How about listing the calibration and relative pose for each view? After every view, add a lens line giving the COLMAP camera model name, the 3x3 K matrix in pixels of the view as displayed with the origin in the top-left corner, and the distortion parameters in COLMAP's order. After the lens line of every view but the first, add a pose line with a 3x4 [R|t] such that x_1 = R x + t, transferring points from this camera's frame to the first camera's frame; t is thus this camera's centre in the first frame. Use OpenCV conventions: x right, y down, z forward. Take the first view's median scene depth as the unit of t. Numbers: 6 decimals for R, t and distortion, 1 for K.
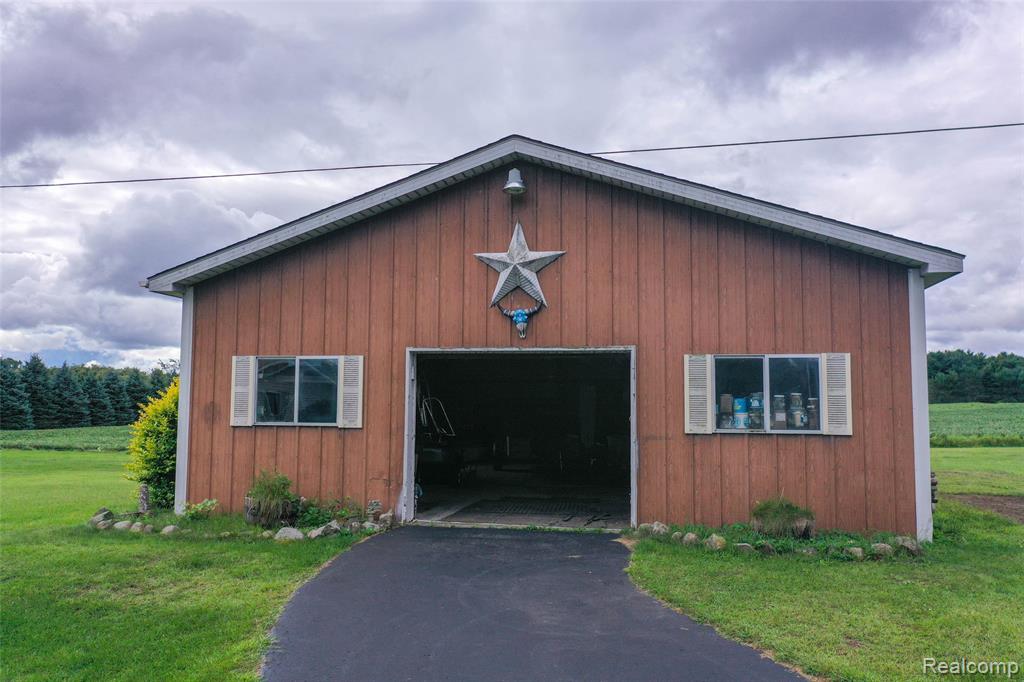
lens RADIAL K [[805.9, 0, 512.0], [0, 805.9, 341.0], [0, 0, 1]] dist [0.008761, -0.002994]
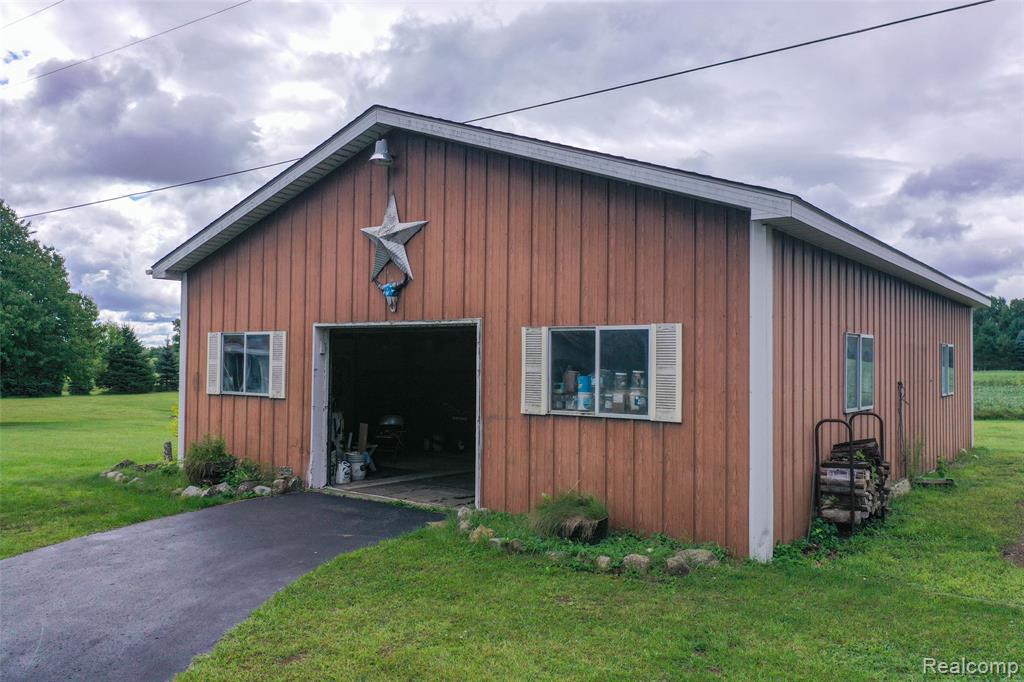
lens RADIAL K [[790.1, 0, 499.4], [0, 790.1, 342.9], [0, 0, 1]] dist [0.005027, 0.002388]
pose [[0.914152, -0.003361, -0.405357, 0.531956], [0.019348, 0.999188, 0.035349, 0.002653], [0.404909, -0.040157, 0.913475, 0.171085]]
